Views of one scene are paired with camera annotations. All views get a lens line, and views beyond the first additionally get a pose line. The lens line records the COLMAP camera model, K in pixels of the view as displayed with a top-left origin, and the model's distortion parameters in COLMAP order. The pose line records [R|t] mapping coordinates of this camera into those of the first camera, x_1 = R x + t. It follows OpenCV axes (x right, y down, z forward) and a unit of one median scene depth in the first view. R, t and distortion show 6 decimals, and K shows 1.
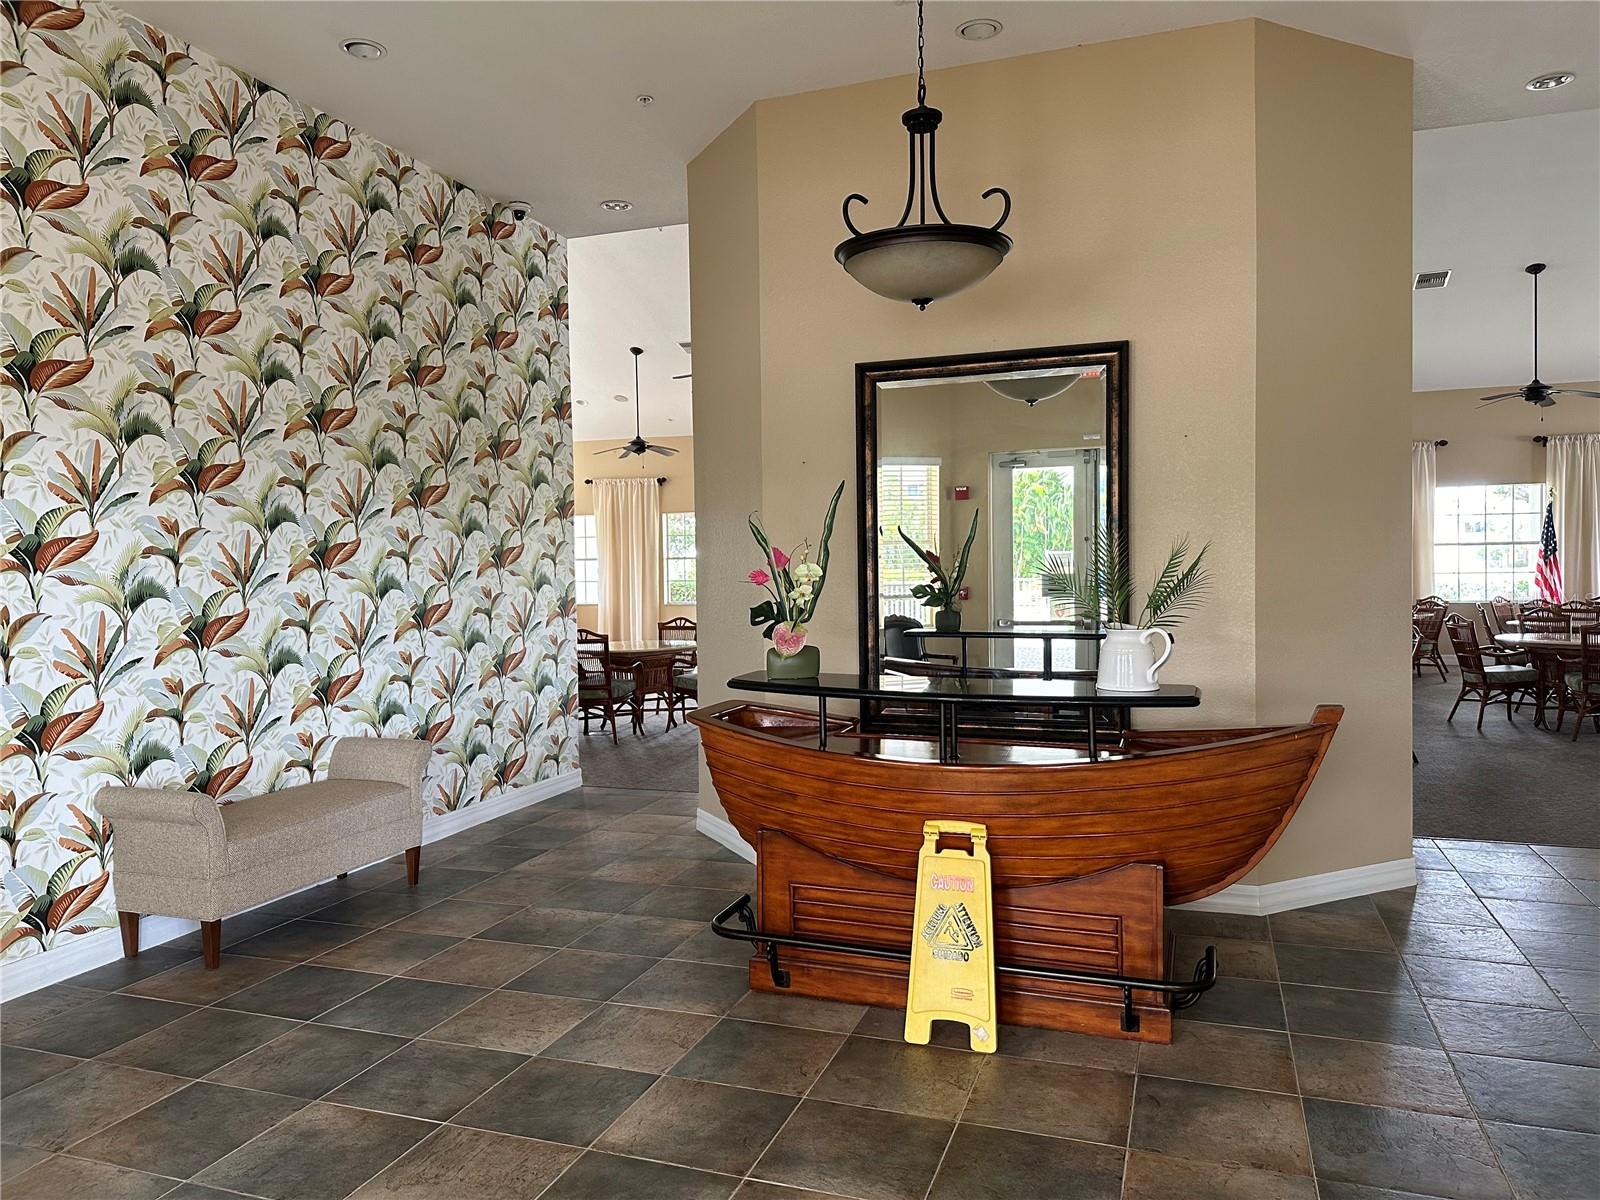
lens RADIAL K [[1110.0, 0, 800.0], [0, 1110.0, 600.0], [0, 0, 1]] dist [0.100291, -0.131358]
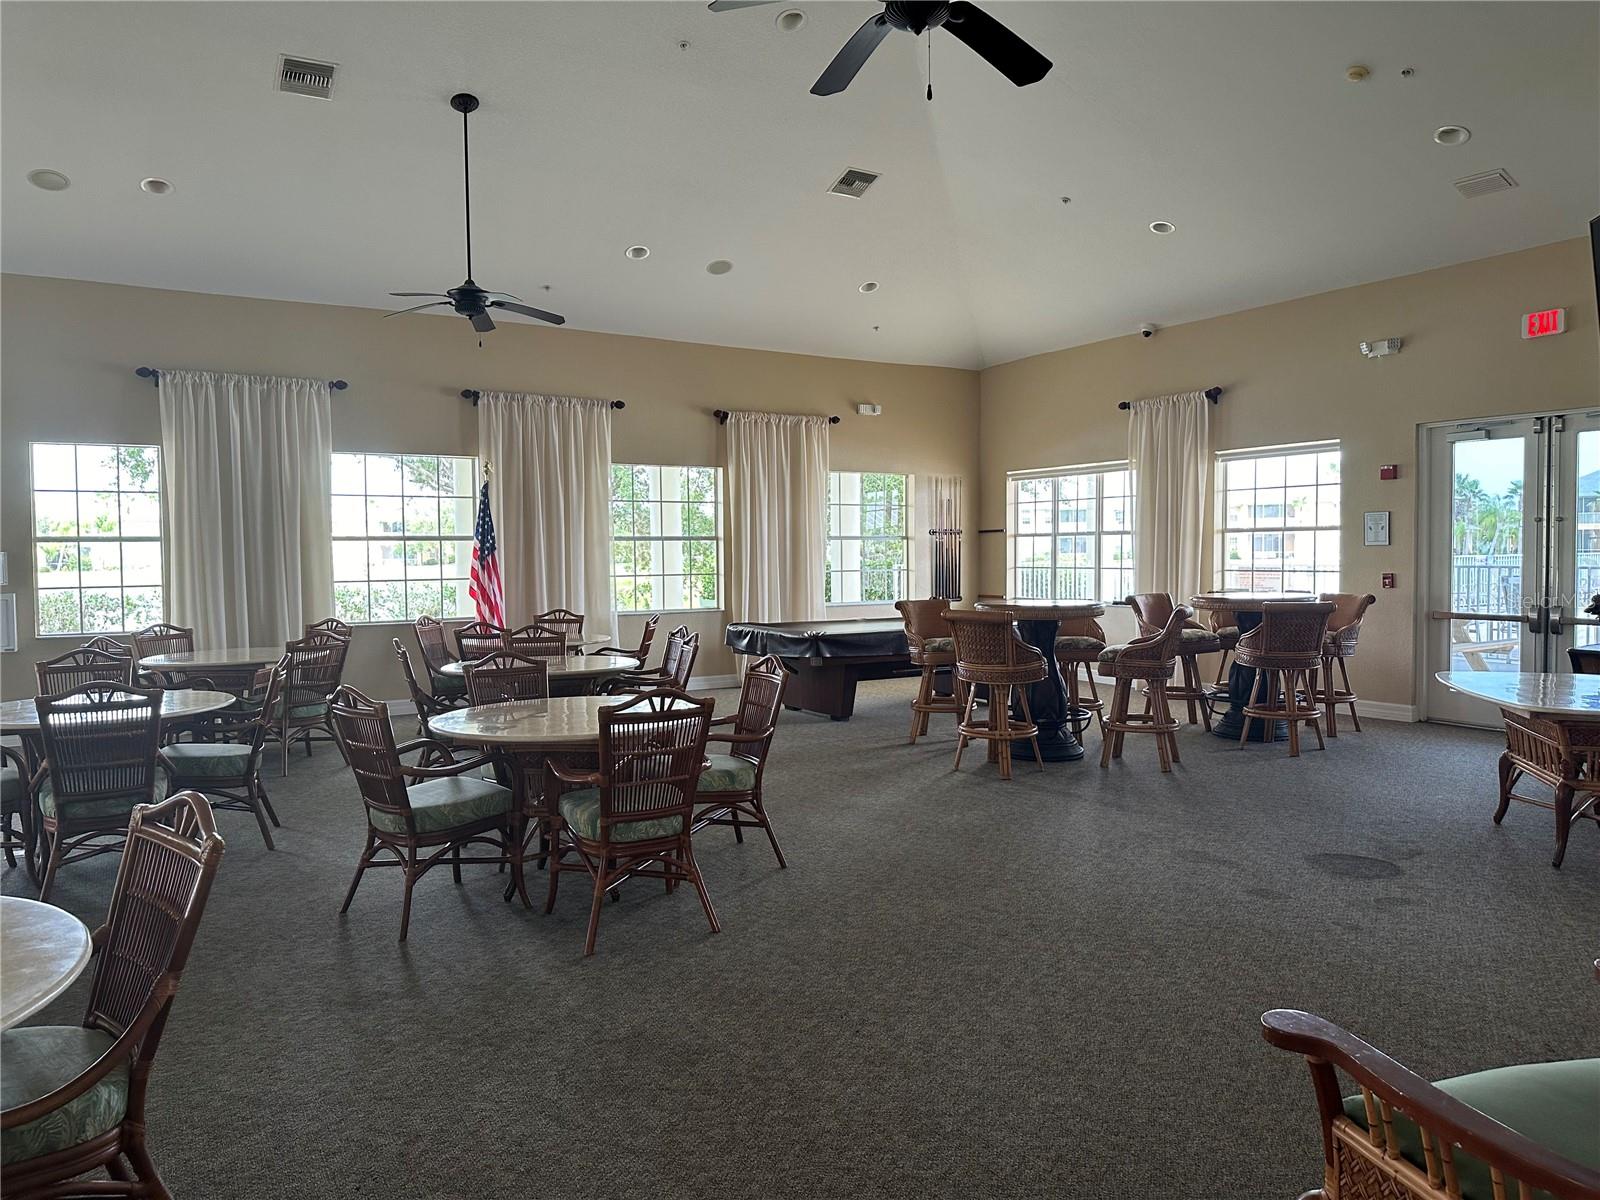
lens RADIAL K [[1110.0, 0, 800.0], [0, 1110.0, 600.0], [0, 0, 1]] dist [0.100291, -0.131358]
pose [[0.633449, -0.023201, 0.773437, 0.237415], [0.021347, 0.999694, 0.012505, -0.015914], [-0.773490, 0.008589, 0.633750, 0.394027]]
